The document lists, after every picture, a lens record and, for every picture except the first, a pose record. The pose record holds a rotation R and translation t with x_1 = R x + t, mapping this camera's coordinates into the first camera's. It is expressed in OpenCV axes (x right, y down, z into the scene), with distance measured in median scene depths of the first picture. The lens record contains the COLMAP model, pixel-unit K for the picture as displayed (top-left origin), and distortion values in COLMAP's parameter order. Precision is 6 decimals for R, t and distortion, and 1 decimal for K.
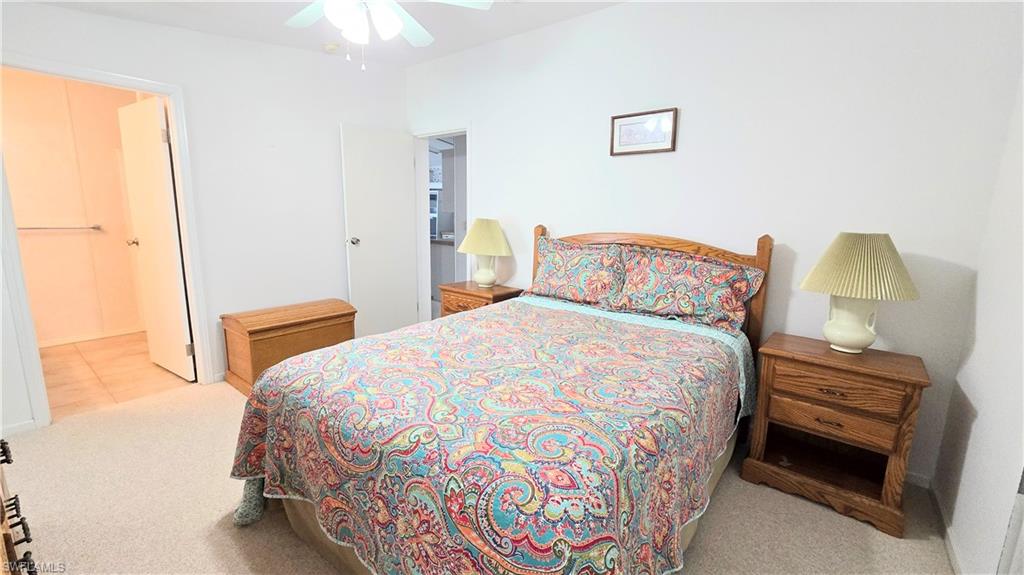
lens RADIAL K [[418.8, 0, 519.8], [0, 418.8, 285.2], [0, 0, 1]] dist [0.002516, -0.001172]
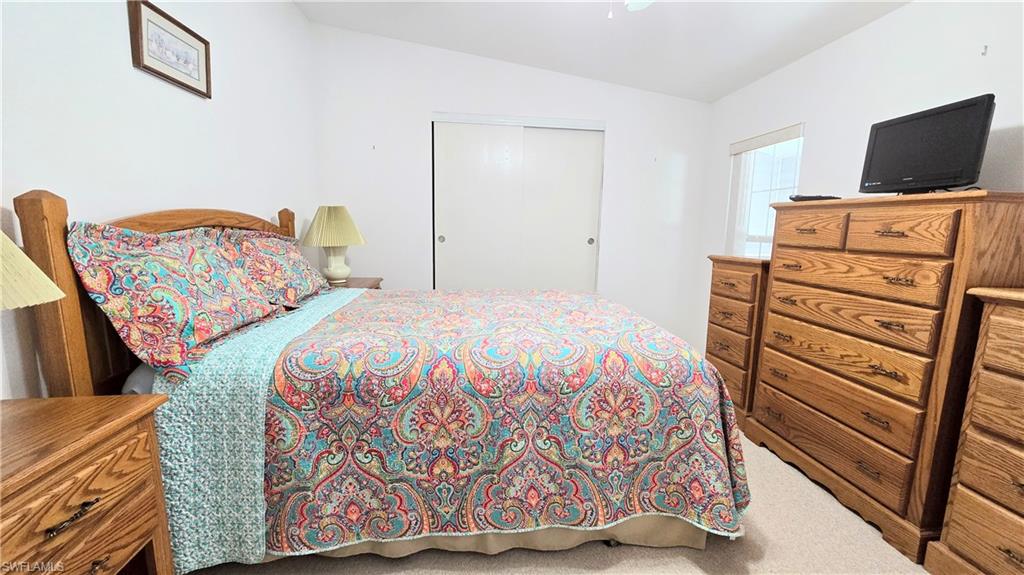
lens RADIAL K [[418.8, 0, 513.2], [0, 418.8, 288.0], [0, 0, 1]] dist [0.002516, -0.001172]
pose [[-0.686039, -0.150688, 0.711789, -0.665324], [0.088879, 0.953633, 0.287551, -0.178785], [-0.722115, 0.260534, -0.640836, 1.298837]]
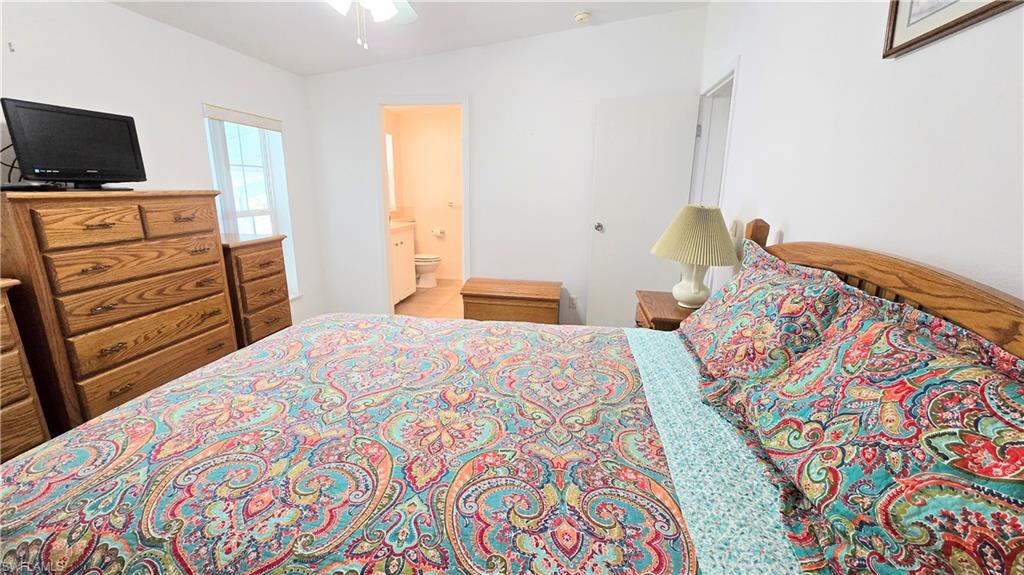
lens RADIAL K [[418.8, 0, 510.2], [0, 418.8, 288.1], [0, 0, 1]] dist [0.002516, -0.001172]
pose [[0.471299, 0.193060, -0.860584, 0.528901], [-0.157207, 0.978512, 0.133421, -0.102891], [0.867850, 0.072409, 0.491522, 0.599044]]
